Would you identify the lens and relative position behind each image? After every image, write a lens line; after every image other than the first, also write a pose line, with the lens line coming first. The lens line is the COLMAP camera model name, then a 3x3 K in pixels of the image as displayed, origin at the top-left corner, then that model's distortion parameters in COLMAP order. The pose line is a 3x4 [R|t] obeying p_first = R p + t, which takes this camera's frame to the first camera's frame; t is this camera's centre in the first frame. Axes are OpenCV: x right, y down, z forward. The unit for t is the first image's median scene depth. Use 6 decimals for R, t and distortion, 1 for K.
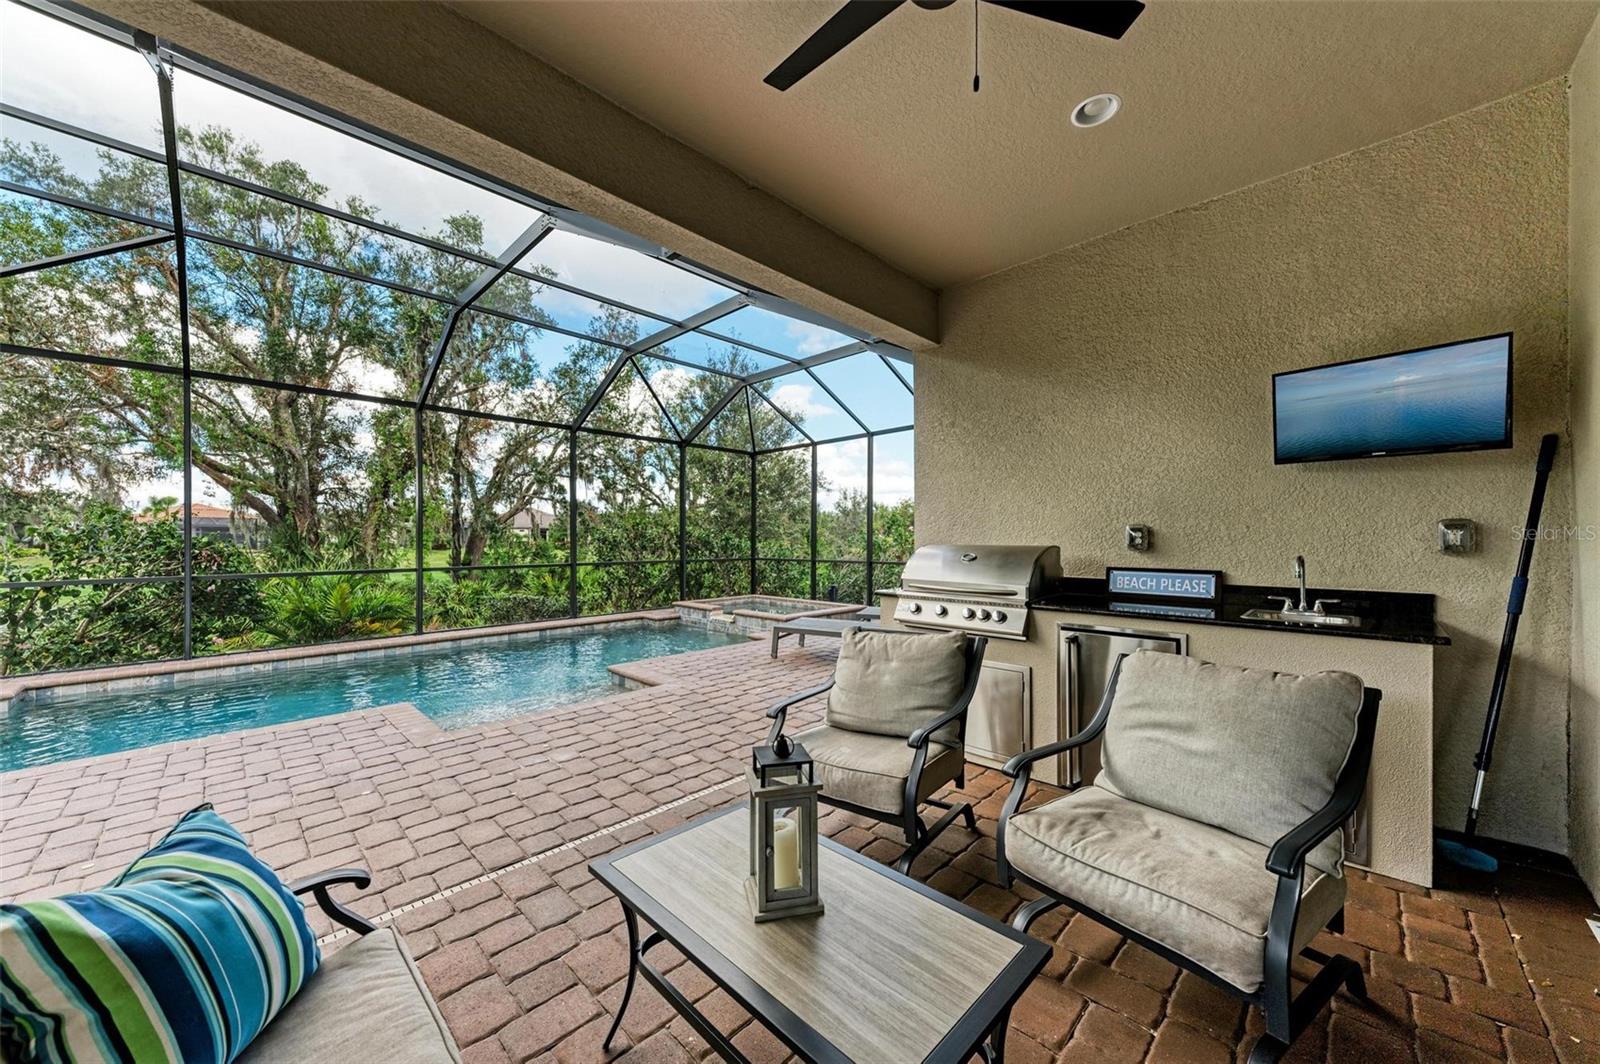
lens RADIAL K [[570.5, 0, 798.7], [0, 570.5, 535.1], [0, 0, 1]] dist [0.017236, -0.002404]
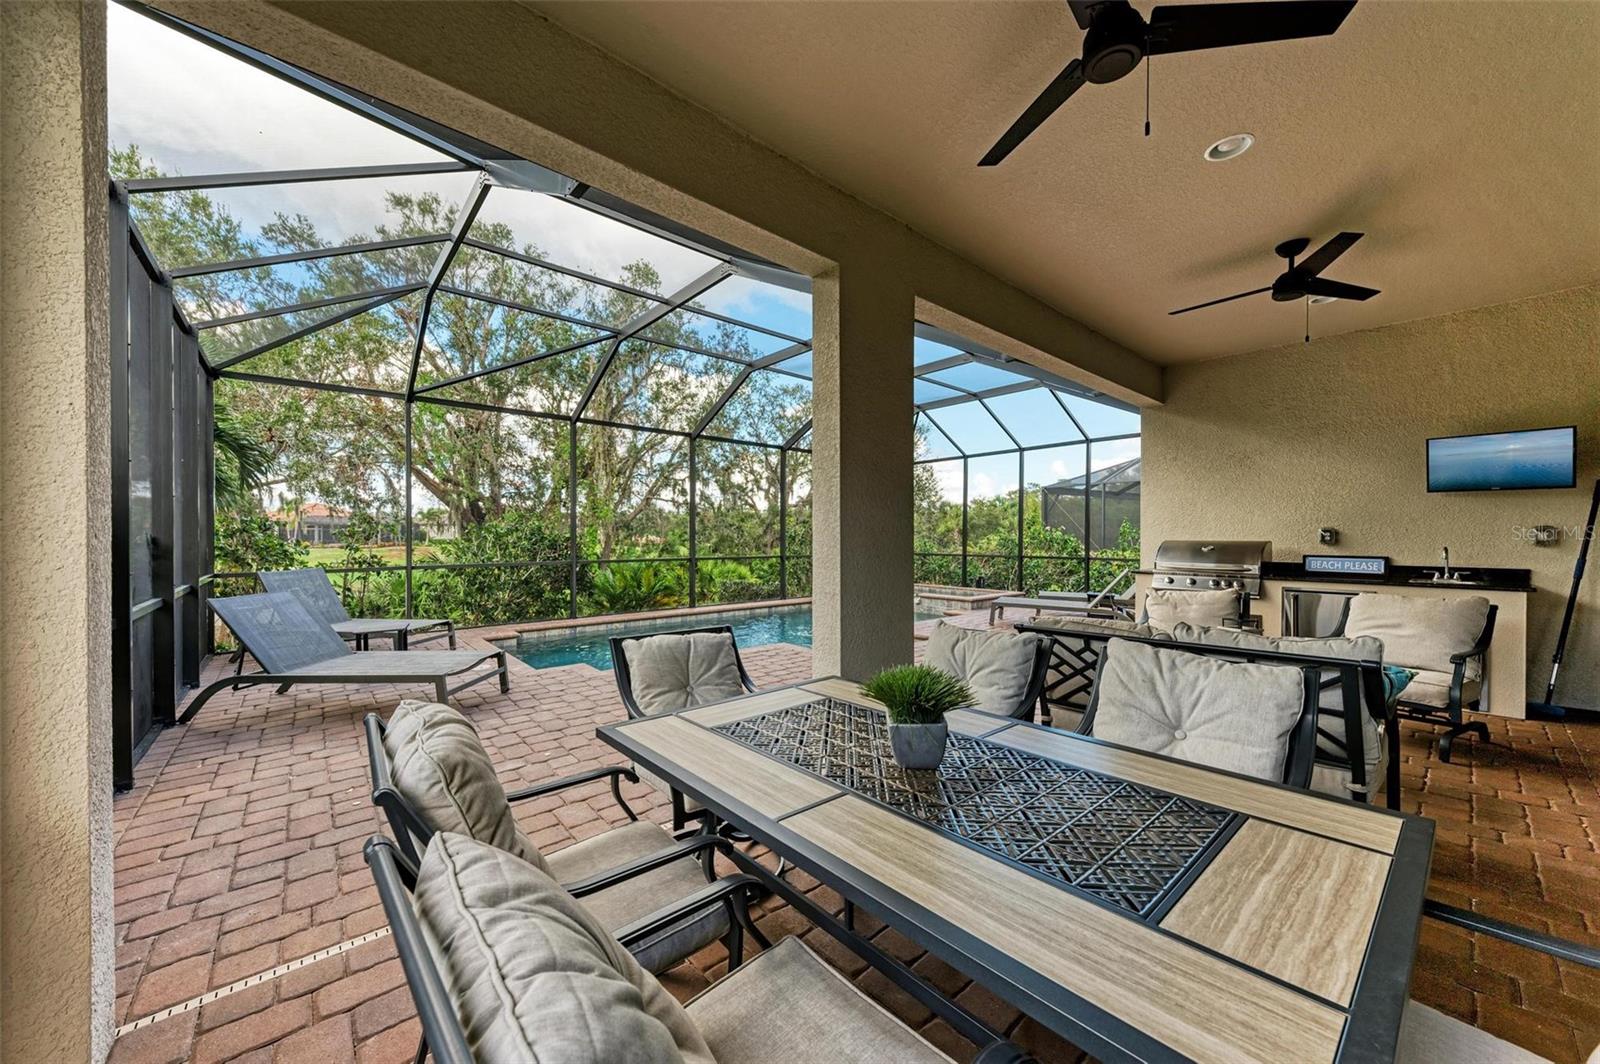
lens RADIAL K [[570.5, 0, 800.0], [0, 570.5, 537.3], [0, 0, 1]] dist [0.017236, -0.002404]
pose [[0.996748, 0.003259, -0.080514, -0.263425], [-0.002643, 0.999966, 0.007766, -0.000484], [0.080537, -0.007528, 0.996723, -0.254971]]
